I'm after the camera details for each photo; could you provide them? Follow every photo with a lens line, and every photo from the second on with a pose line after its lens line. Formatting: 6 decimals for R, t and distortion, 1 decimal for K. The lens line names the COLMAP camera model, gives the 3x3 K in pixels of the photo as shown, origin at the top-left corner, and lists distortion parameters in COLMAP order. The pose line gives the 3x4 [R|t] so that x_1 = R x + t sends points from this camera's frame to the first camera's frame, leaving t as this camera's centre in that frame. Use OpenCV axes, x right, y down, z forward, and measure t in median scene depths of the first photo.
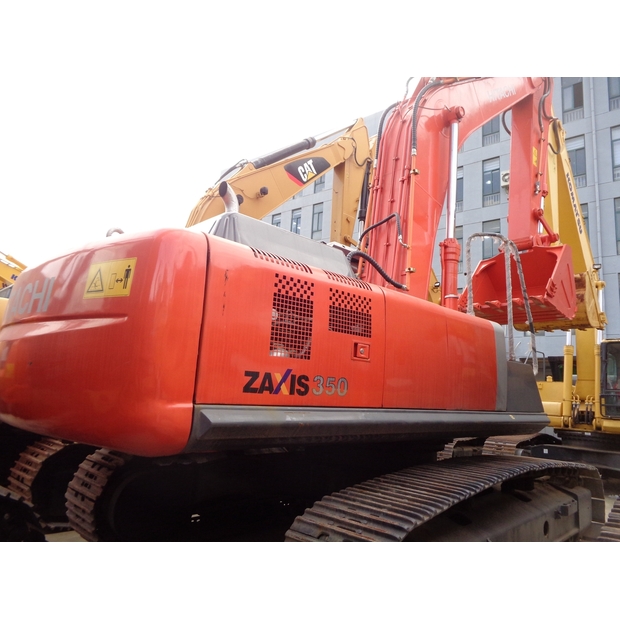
lens RADIAL K [[461.8, 0, 311.0], [0, 461.8, 314.0], [0, 0, 1]] dist [0.005611, -0.007793]
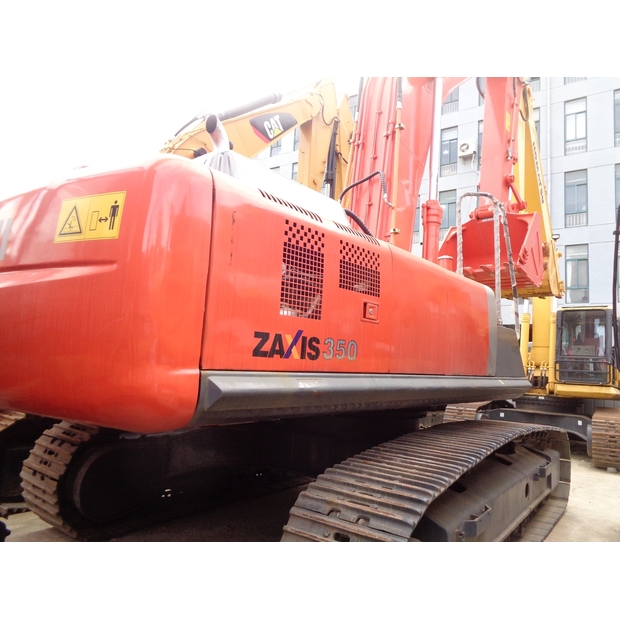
lens RADIAL K [[461.8, 0, 311.0], [0, 461.8, 314.0], [0, 0, 1]] dist [0.005611, -0.007793]
pose [[0.994355, 0.003553, 0.106044, -0.067832], [-0.010536, 0.997806, 0.065361, 0.017490], [-0.105579, -0.066110, 0.992211, 0.072378]]
